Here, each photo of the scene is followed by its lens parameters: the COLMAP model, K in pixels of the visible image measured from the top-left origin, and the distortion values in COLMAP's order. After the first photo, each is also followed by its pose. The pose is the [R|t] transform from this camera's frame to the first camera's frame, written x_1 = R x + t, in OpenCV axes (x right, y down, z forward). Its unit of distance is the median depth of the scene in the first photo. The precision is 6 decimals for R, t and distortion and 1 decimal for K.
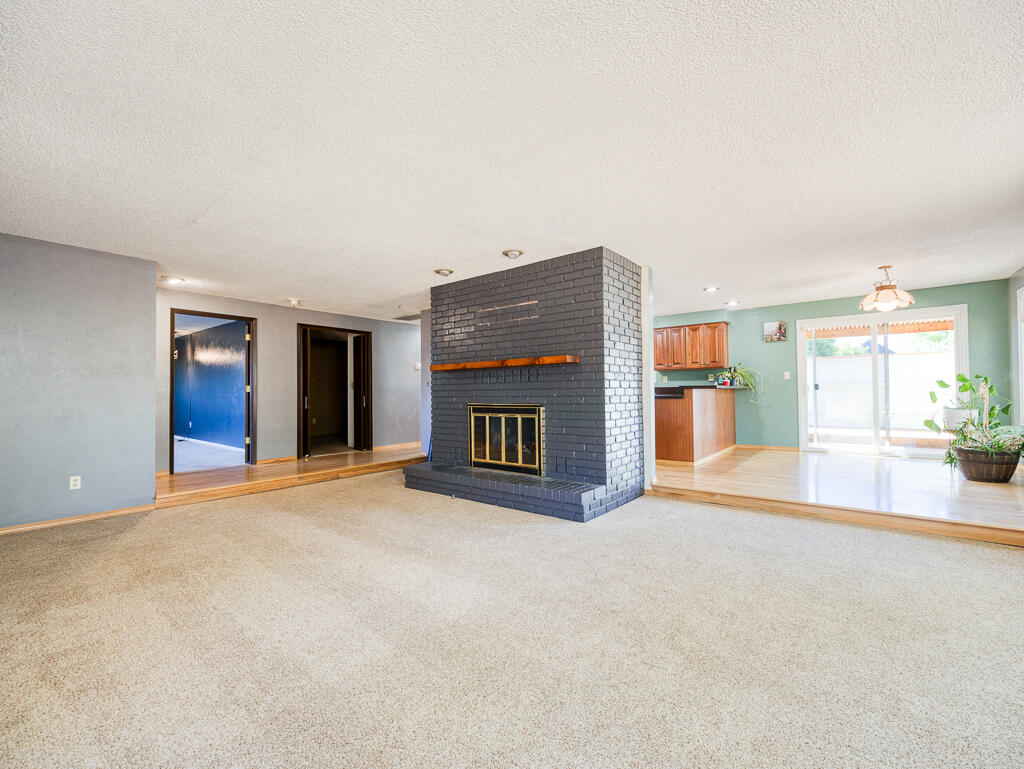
lens RADIAL K [[444.2, 0, 508.4], [0, 444.2, 387.1], [0, 0, 1]] dist [-0.002648, 0.000591]
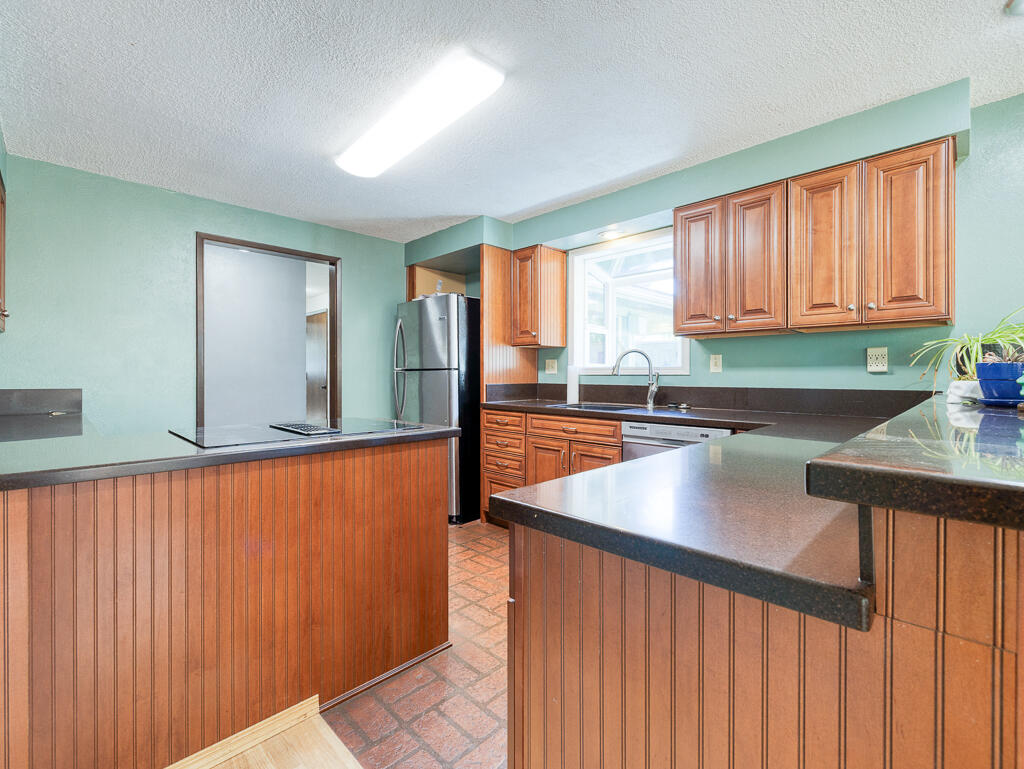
lens RADIAL K [[444.2, 0, 515.6], [0, 444.2, 378.0], [0, 0, 1]] dist [-0.002648, 0.000591]
pose [[0.992842, 0.009320, -0.119071, 0.375869], [-0.007501, 0.999848, 0.015712, -0.017397], [0.119199, -0.014707, 0.992761, 1.004456]]
